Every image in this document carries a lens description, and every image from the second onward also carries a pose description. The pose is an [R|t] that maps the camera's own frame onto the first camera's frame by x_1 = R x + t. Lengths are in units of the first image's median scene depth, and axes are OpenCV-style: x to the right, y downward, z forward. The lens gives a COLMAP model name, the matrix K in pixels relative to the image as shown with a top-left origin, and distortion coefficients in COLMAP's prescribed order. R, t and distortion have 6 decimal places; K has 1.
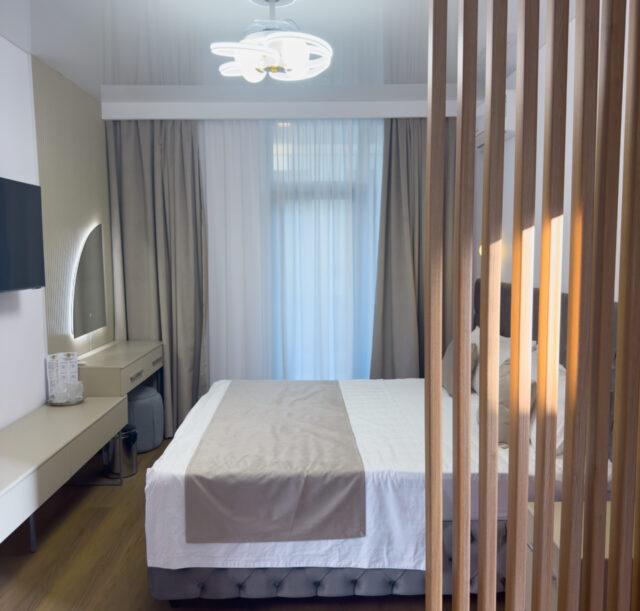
lens RADIAL K [[581.2, 0, 320.0], [0, 581.2, 305.5], [0, 0, 1]] dist [0.137069, -0.434844]
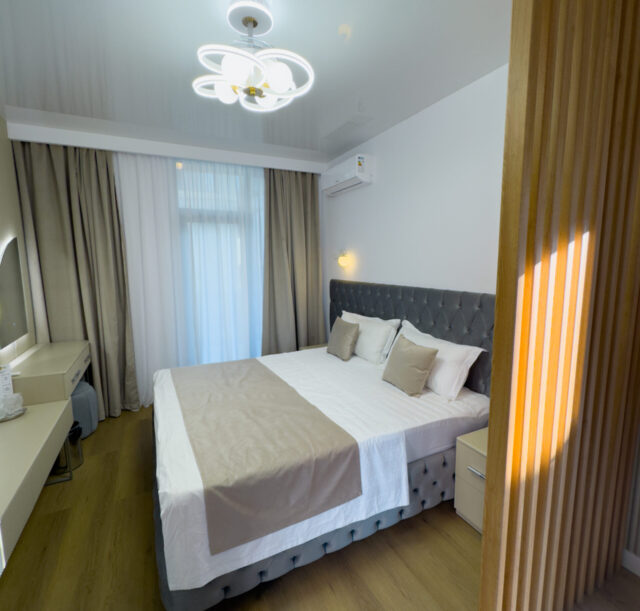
lens RADIAL K [[333.4, 0, 320.0], [0, 333.4, 305.5], [0, 0, 1]] dist [-0.000375, -0.009407]
pose [[0.898786, -0.063178, 0.433811, -0.168853], [0.045192, 0.997642, 0.051661, -0.026680], [-0.436052, -0.026827, 0.899522, 0.250716]]
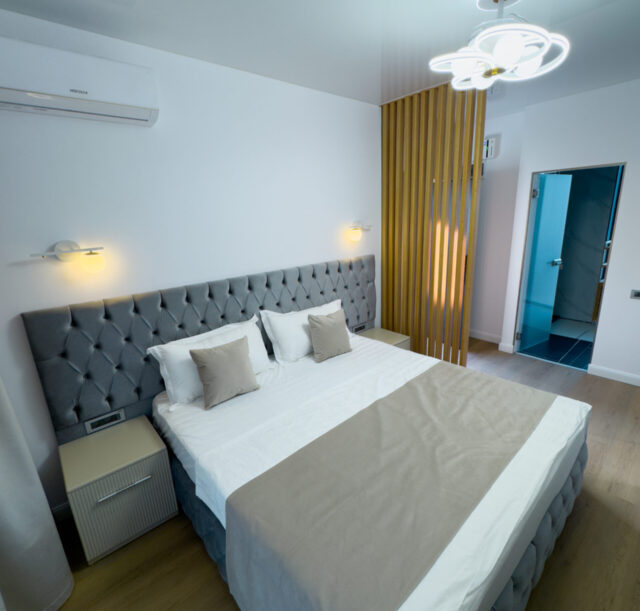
lens RADIAL K [[333.4, 0, 320.0], [0, 333.4, 305.5], [0, 0, 1]] dist [-0.000375, -0.009407]
pose [[-0.654246, -0.162291, 0.738663, -0.259118], [0.110222, 0.945814, 0.305429, -0.155415], [-0.748206, 0.281243, -0.600907, 1.167734]]
